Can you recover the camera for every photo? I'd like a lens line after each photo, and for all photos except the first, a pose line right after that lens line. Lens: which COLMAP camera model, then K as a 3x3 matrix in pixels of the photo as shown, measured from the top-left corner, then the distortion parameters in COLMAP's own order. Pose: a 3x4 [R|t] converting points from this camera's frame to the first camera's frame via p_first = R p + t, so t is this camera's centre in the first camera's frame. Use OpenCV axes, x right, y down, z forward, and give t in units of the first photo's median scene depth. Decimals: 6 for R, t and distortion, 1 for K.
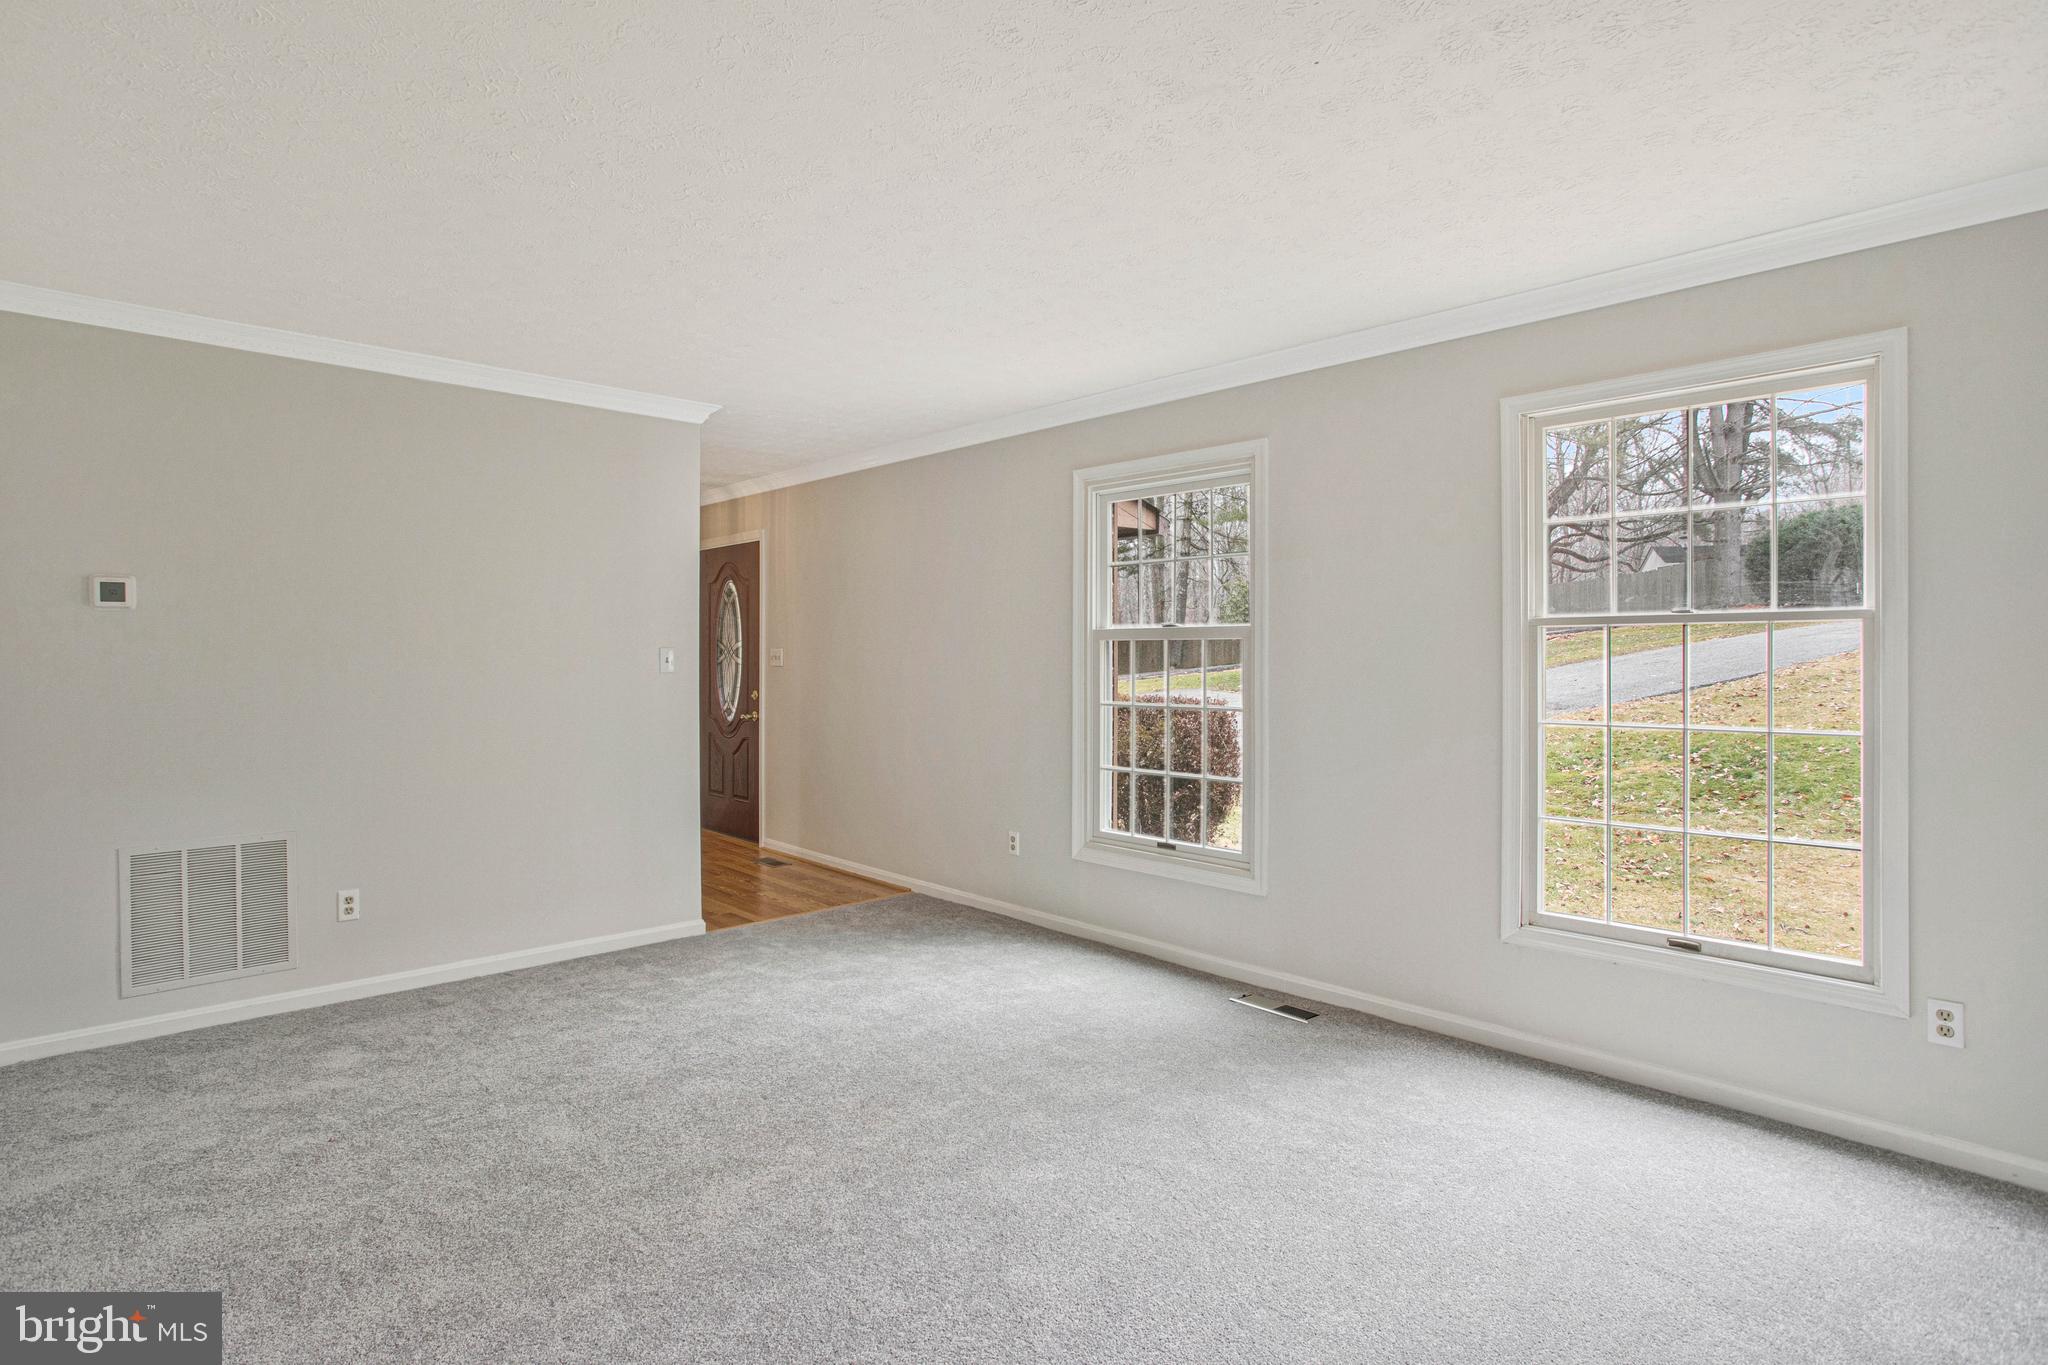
lens RADIAL K [[1041.0, 0, 1018.8], [0, 1041.0, 670.2], [0, 0, 1]] dist [-0.035818, 0.016753]
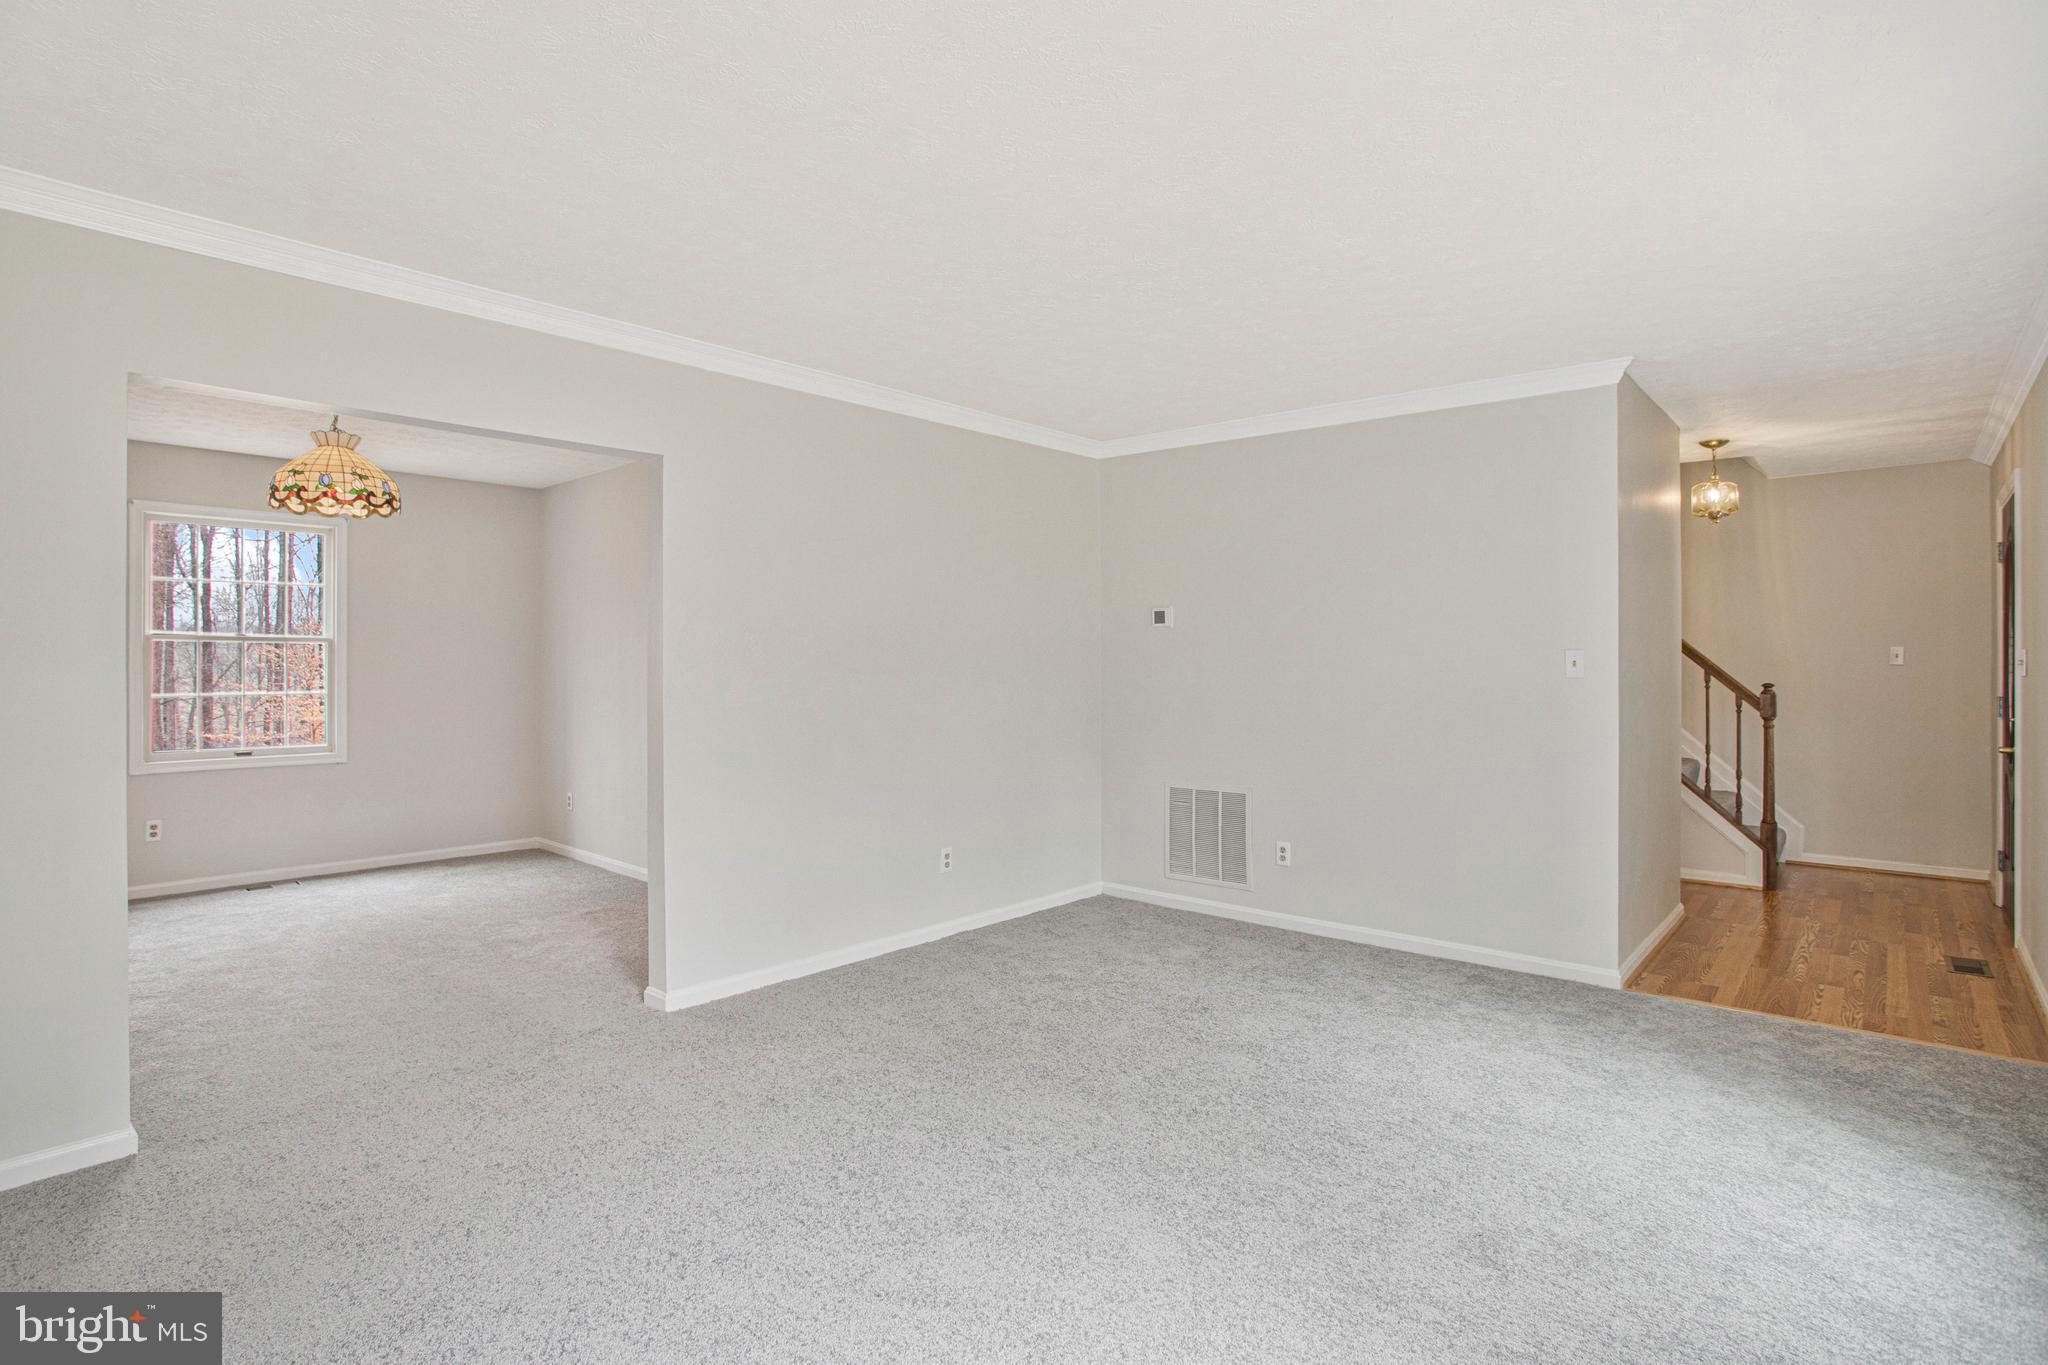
lens RADIAL K [[1041.0, 0, 1027.4], [0, 1041.0, 664.7], [0, 0, 1]] dist [-0.035818, 0.016753]
pose [[0.111199, 0.004087, -0.993790, 0.614574], [-0.016945, 0.999854, 0.002216, -0.003351], [0.993654, 0.016593, 0.111252, 0.558442]]
